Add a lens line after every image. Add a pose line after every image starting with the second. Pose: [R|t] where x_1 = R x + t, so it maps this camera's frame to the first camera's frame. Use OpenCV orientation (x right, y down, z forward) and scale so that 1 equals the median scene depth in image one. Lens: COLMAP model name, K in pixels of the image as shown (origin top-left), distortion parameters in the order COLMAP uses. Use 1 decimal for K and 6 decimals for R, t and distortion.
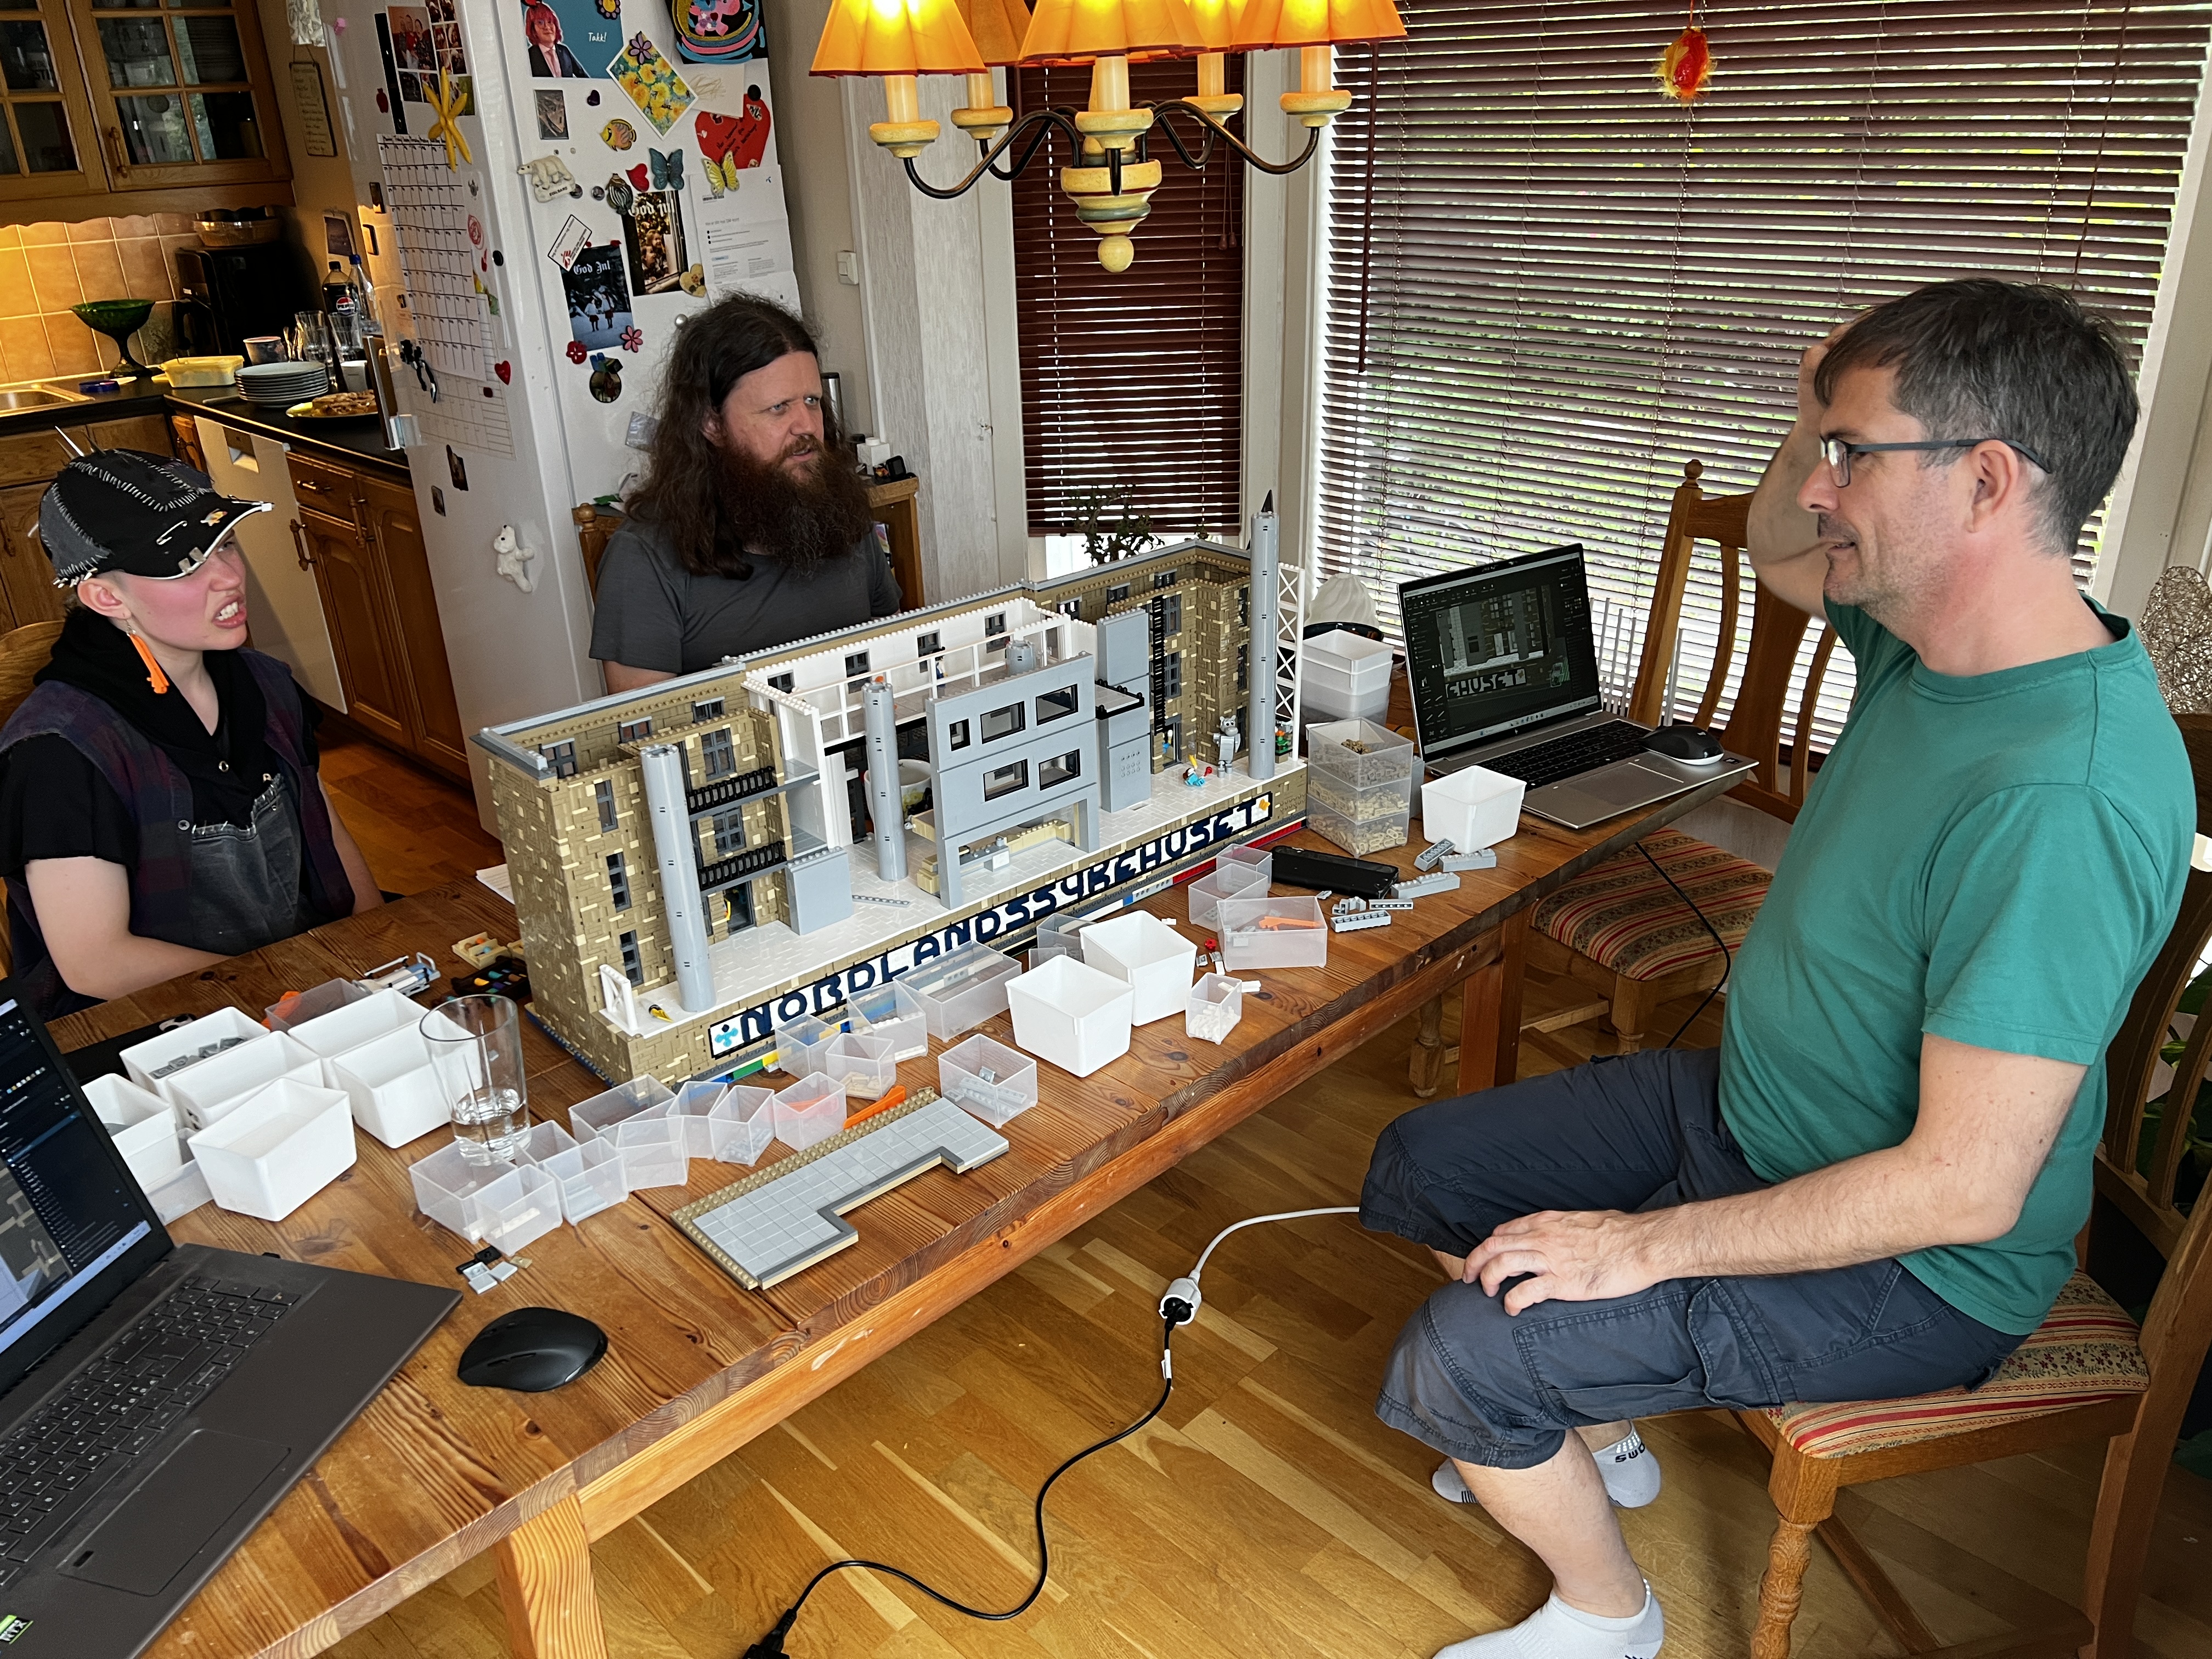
lens RADIAL K [[1653.2, 0, 1109.2], [0, 1653.2, 836.2], [0, 0, 1]] dist [-0.000132, -0.000015]
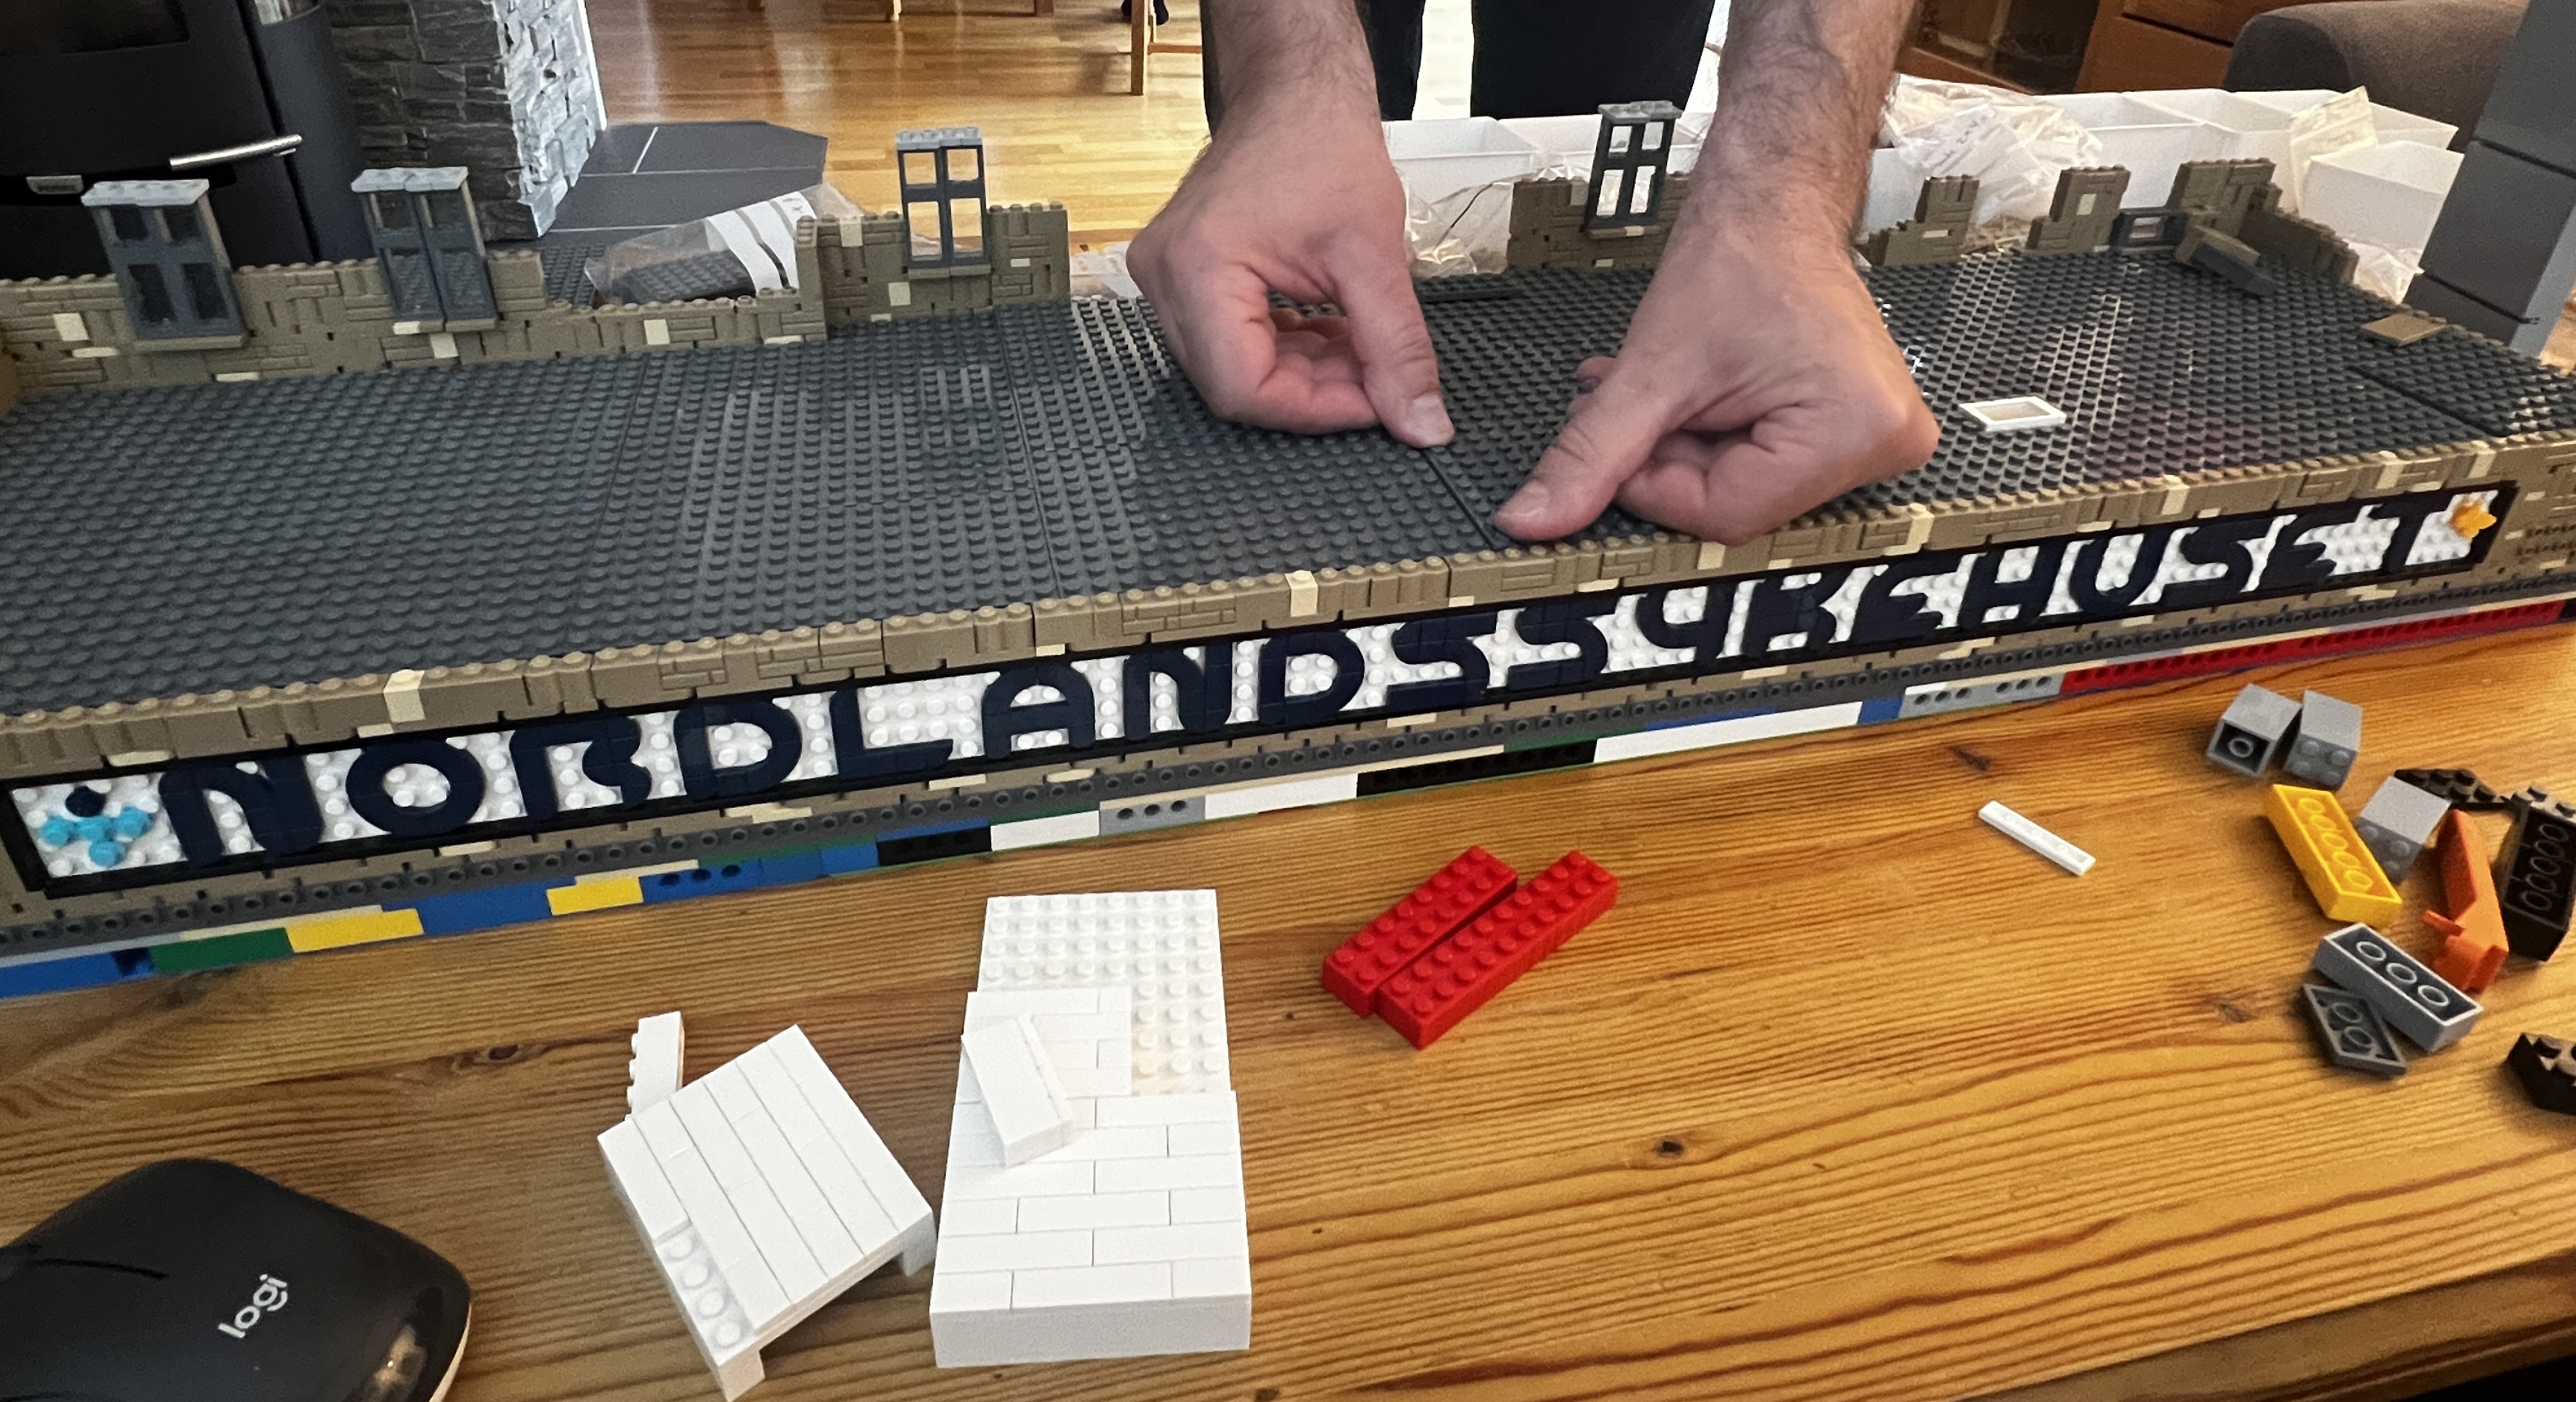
lens RADIAL K [[1678.0, 0, 1289.3], [0, 1678.0, 700.0], [0, 0, 1]] dist [-0.006536, -0.001095]
pose [[0.870770, 0.298802, -0.390484, 0.037347], [-0.228411, 0.949094, 0.216906, -0.004829], [0.435418, -0.099685, 0.894692, 0.694969]]
